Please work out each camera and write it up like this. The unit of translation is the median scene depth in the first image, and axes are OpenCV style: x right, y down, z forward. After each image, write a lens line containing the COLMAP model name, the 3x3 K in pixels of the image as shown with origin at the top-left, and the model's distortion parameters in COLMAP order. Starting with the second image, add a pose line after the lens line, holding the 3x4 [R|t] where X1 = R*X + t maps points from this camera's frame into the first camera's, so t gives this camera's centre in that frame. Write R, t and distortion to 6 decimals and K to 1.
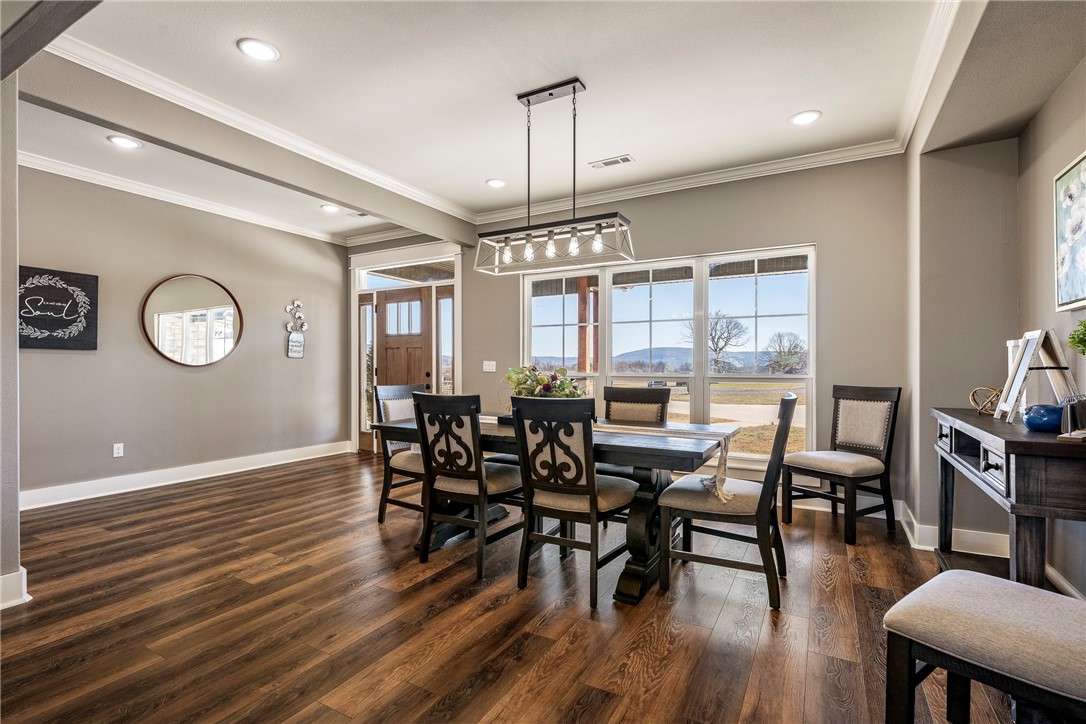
lens RADIAL K [[507.8, 0, 544.3], [0, 507.8, 360.9], [0, 0, 1]] dist [-0.003718, -0.000019]
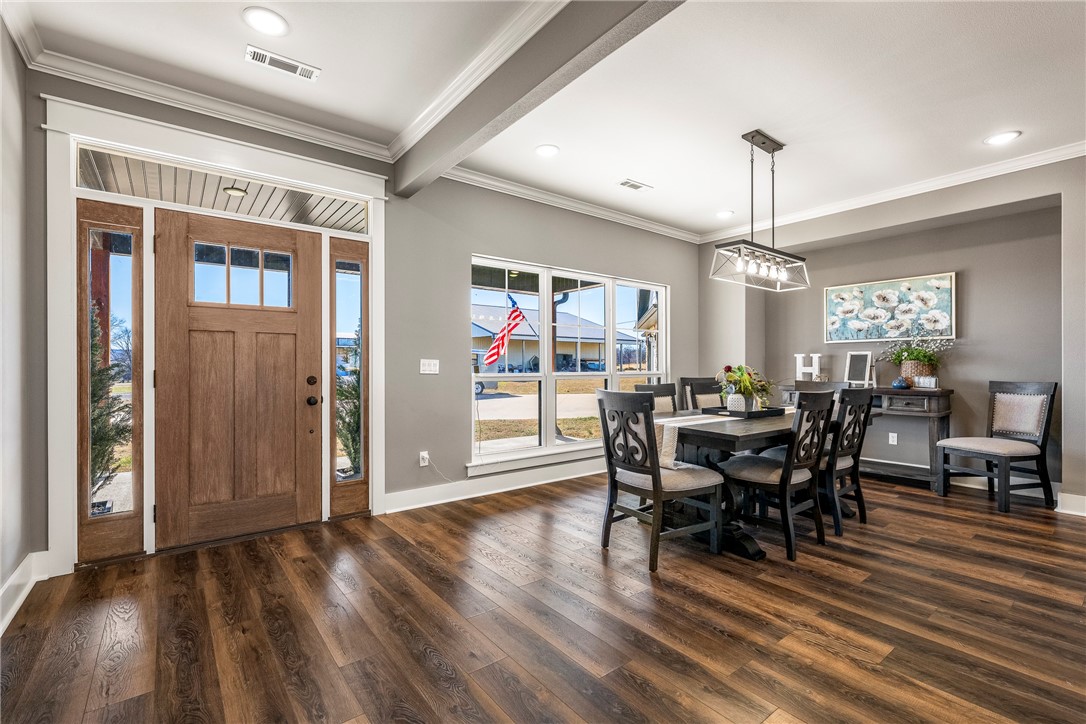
lens RADIAL K [[477.7, 0, 546.1], [0, 477.7, 364.9], [0, 0, 1]] dist [-0.001459, 0.000102]
pose [[0.384021, 0.001251, 0.923323, -1.363439], [-0.007848, 0.999967, 0.001910, 0.010815], [-0.923291, -0.007980, 0.384019, 1.139694]]
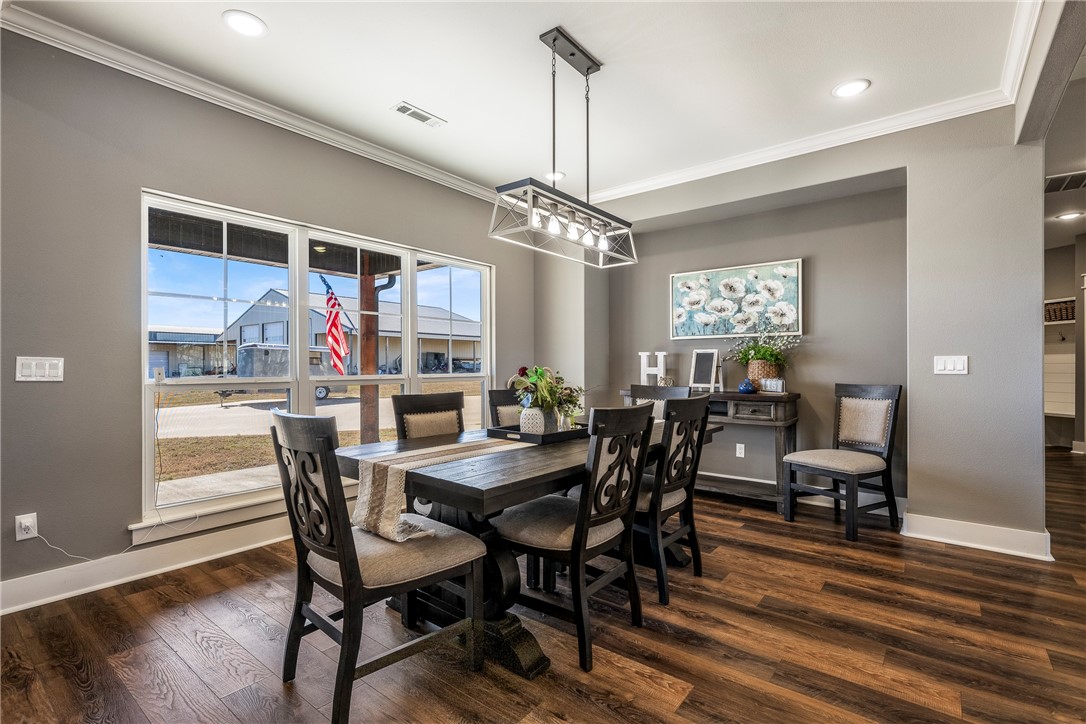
lens RADIAL K [[500.3, 0, 543.9], [0, 500.3, 364.7], [0, 0, 1]] dist [-0.001125, 0.000022]
pose [[0.159549, 0.000714, 0.987190, -0.919743], [-0.006879, 0.999976, 0.000389, 0.006907], [-0.987166, -0.006853, 0.159551, 0.997663]]
